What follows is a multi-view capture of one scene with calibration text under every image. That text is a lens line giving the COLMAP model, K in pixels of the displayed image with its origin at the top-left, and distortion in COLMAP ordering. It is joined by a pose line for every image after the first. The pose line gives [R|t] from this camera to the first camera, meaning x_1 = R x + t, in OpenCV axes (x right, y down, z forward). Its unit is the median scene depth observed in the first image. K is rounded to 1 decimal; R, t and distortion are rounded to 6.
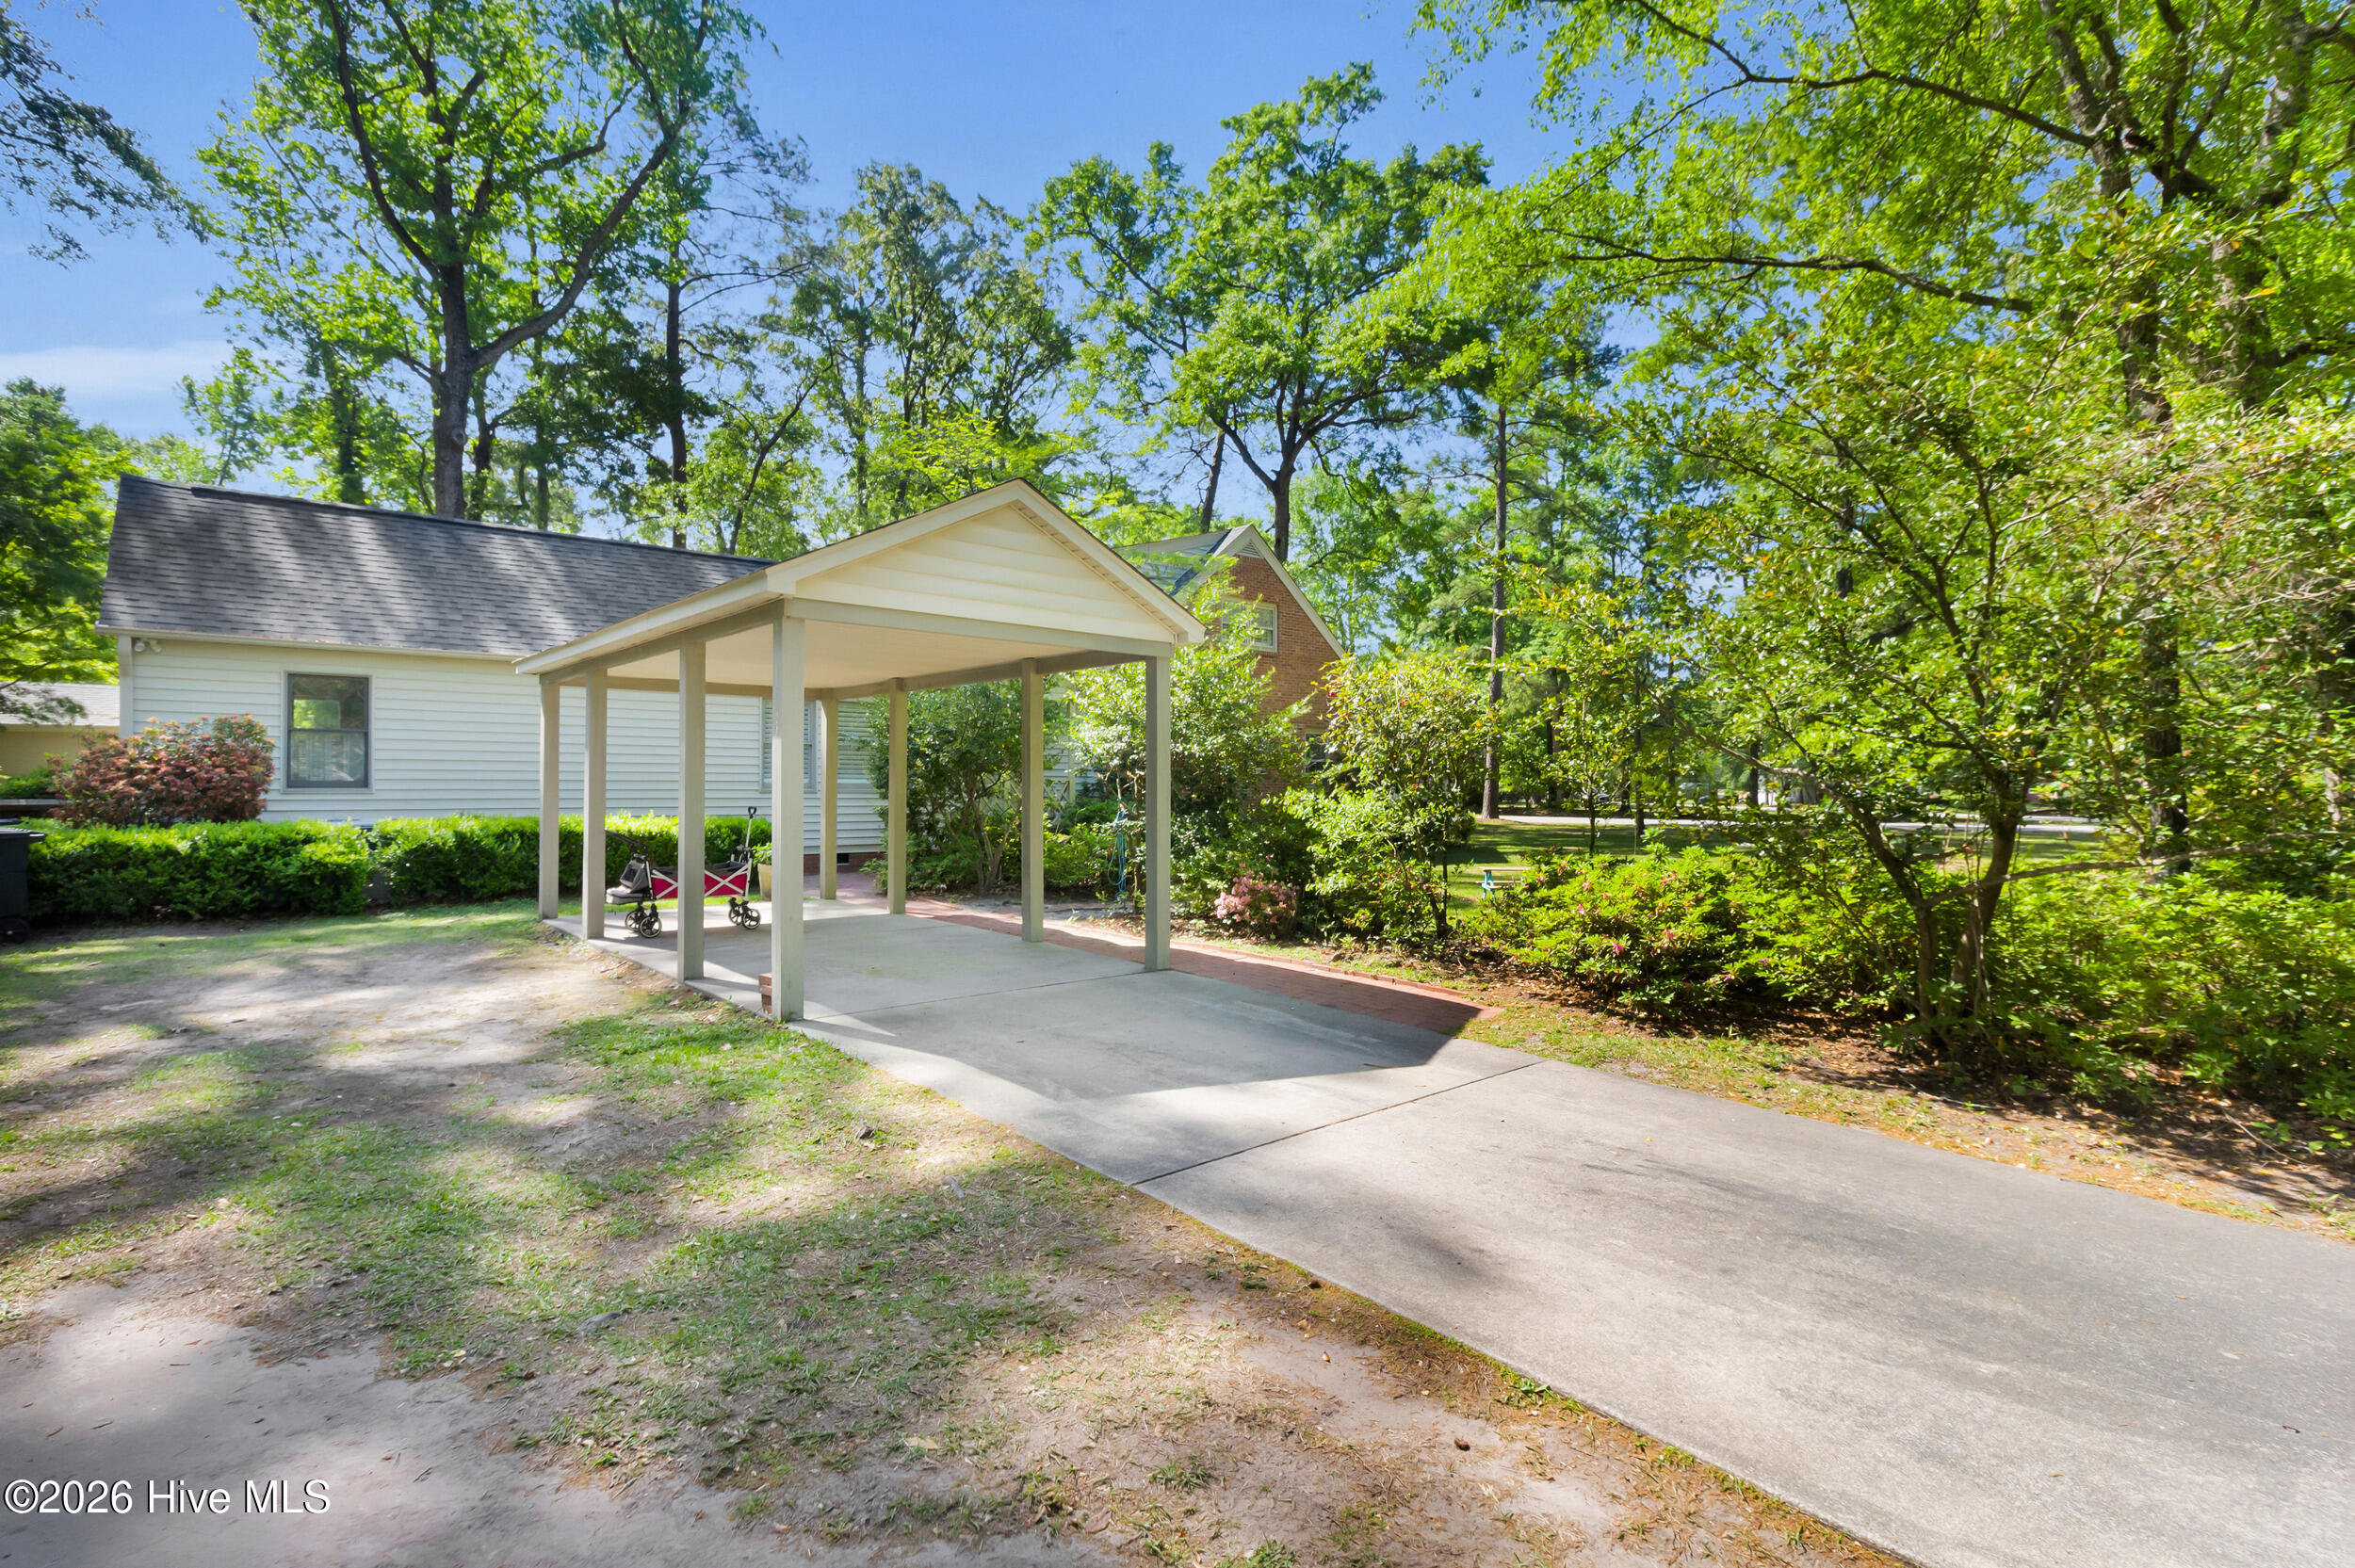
lens RADIAL K [[1137.7, 0, 1185.8], [0, 1137.7, 769.2], [0, 0, 1]] dist [0.002561, 0.001014]
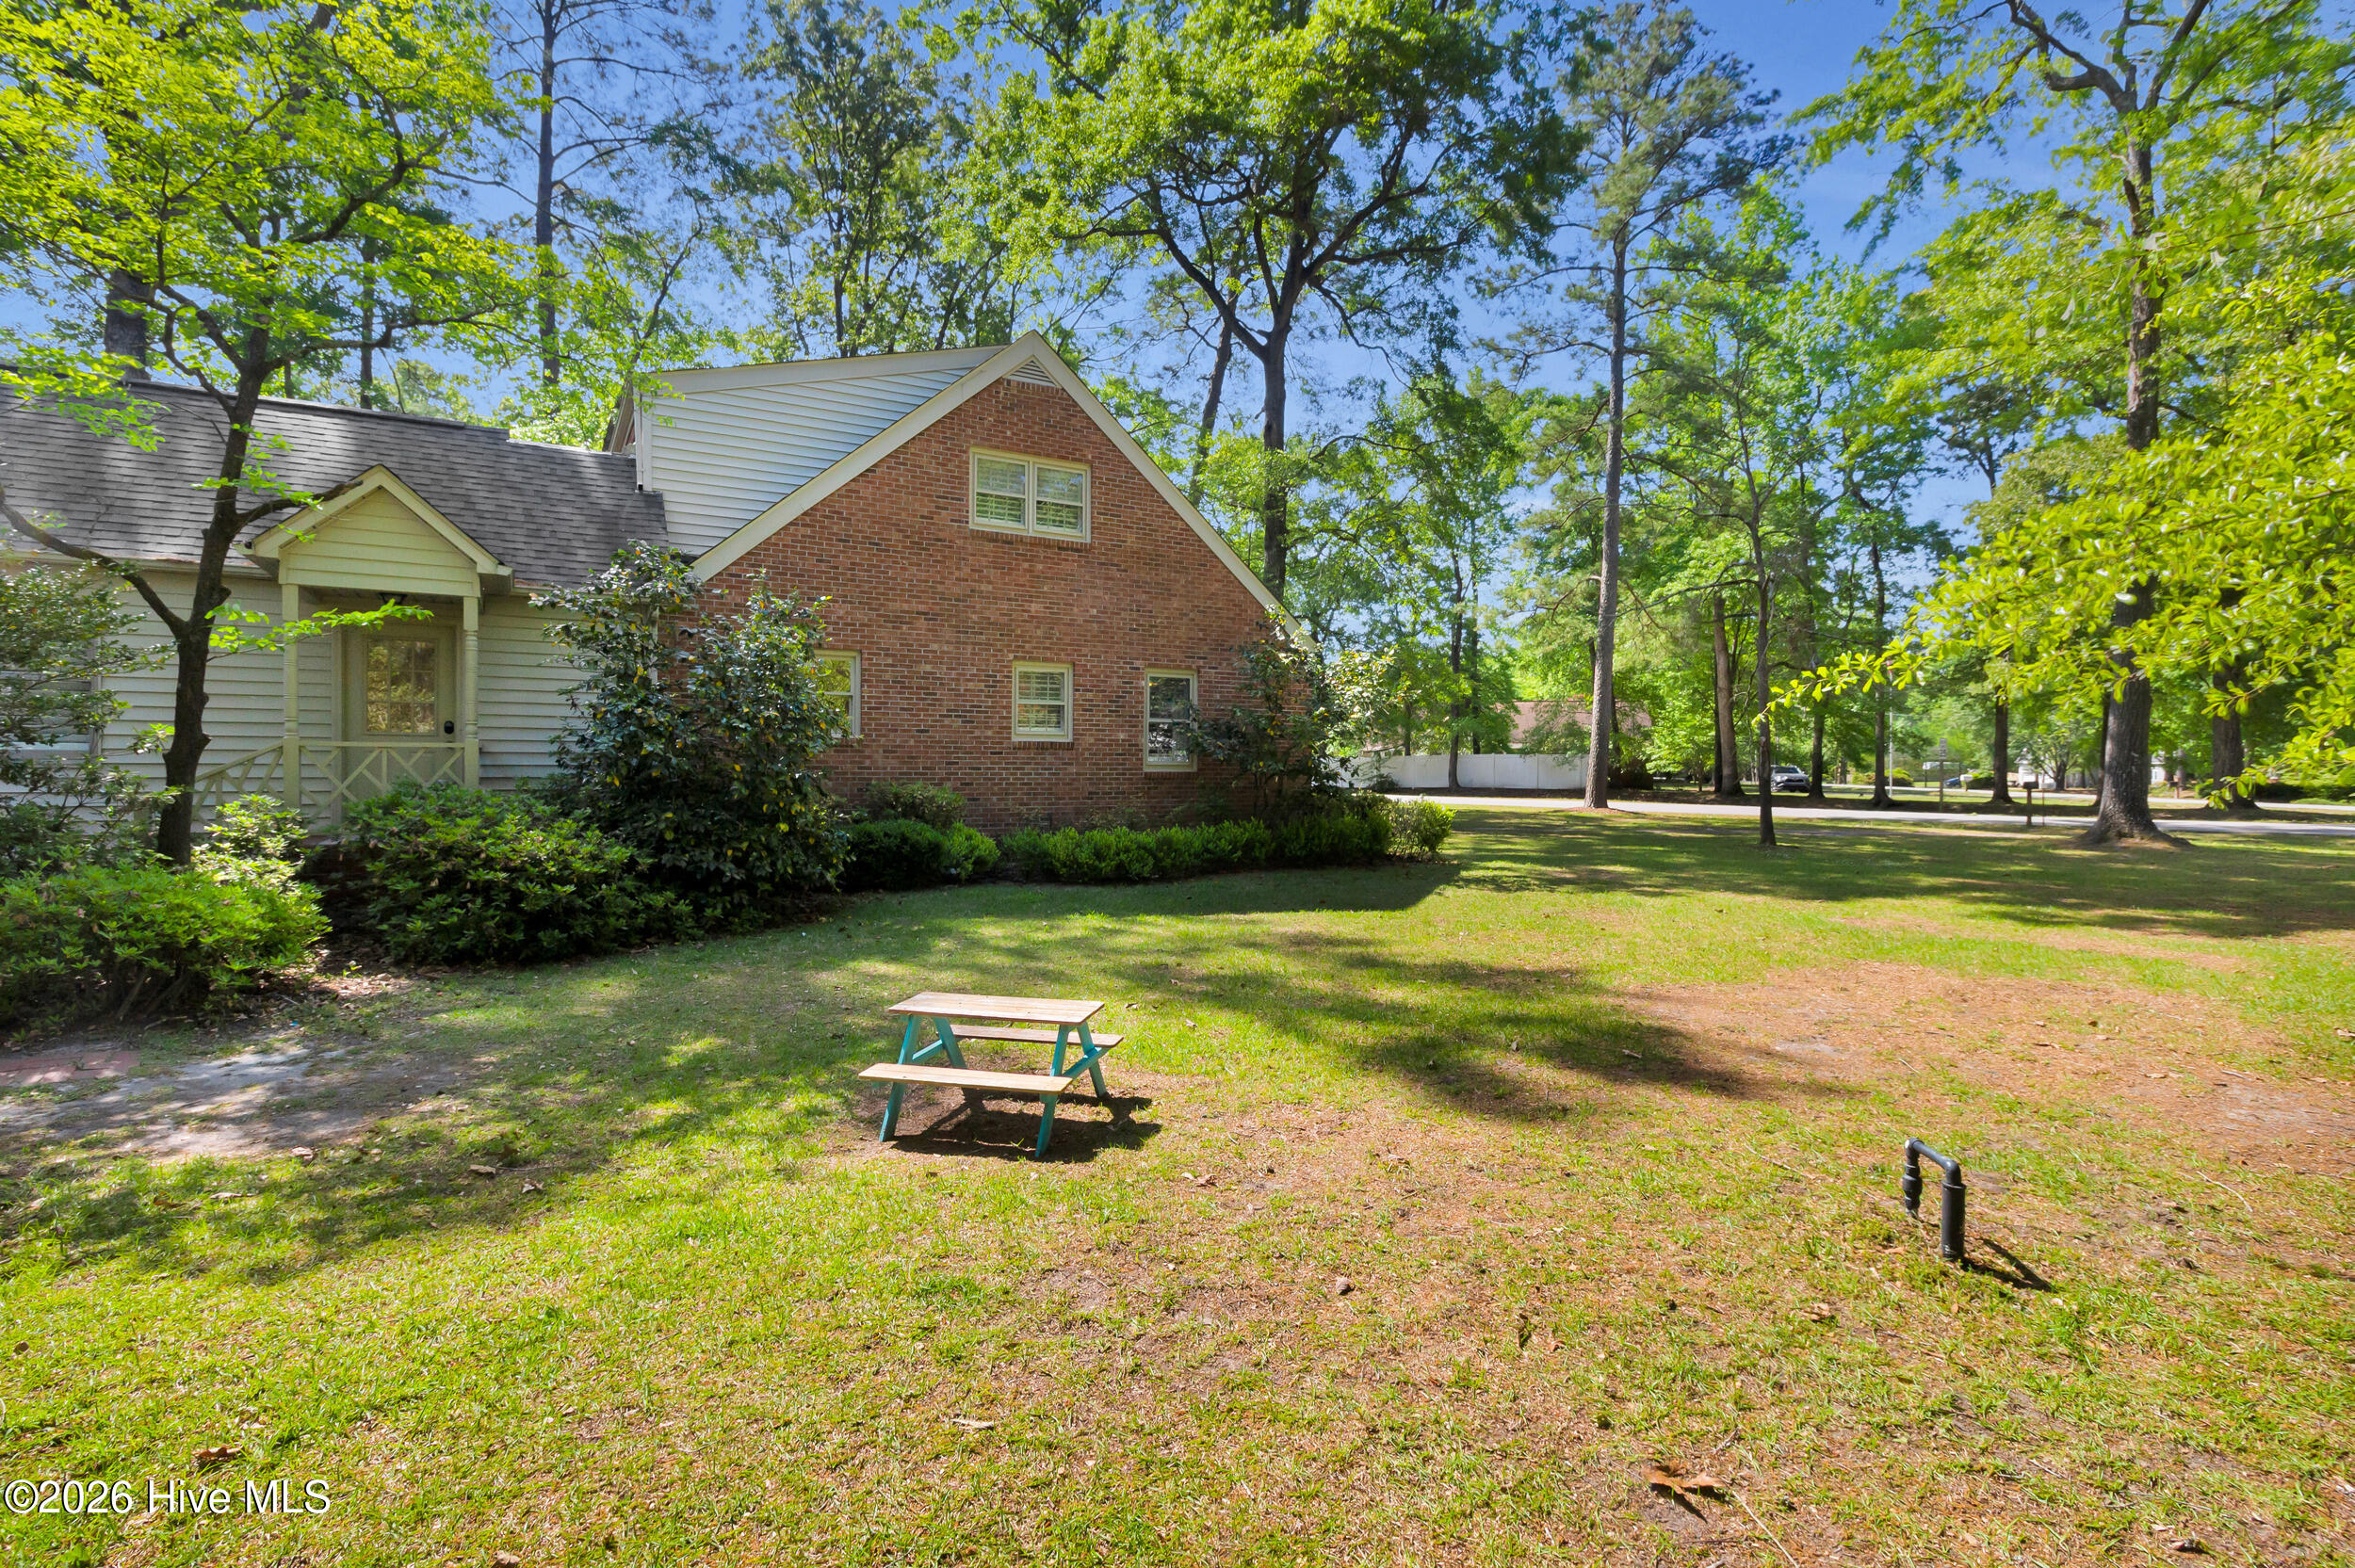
lens RADIAL K [[1137.7, 0, 1165.0], [0, 1137.7, 781.0], [0, 0, 1]] dist [0.002561, 0.001014]
pose [[0.980579, 0.013090, -0.195689, 0.185530], [-0.008460, 0.999665, 0.024475, 0.015920], [0.195944, -0.022344, 0.980360, 0.280791]]
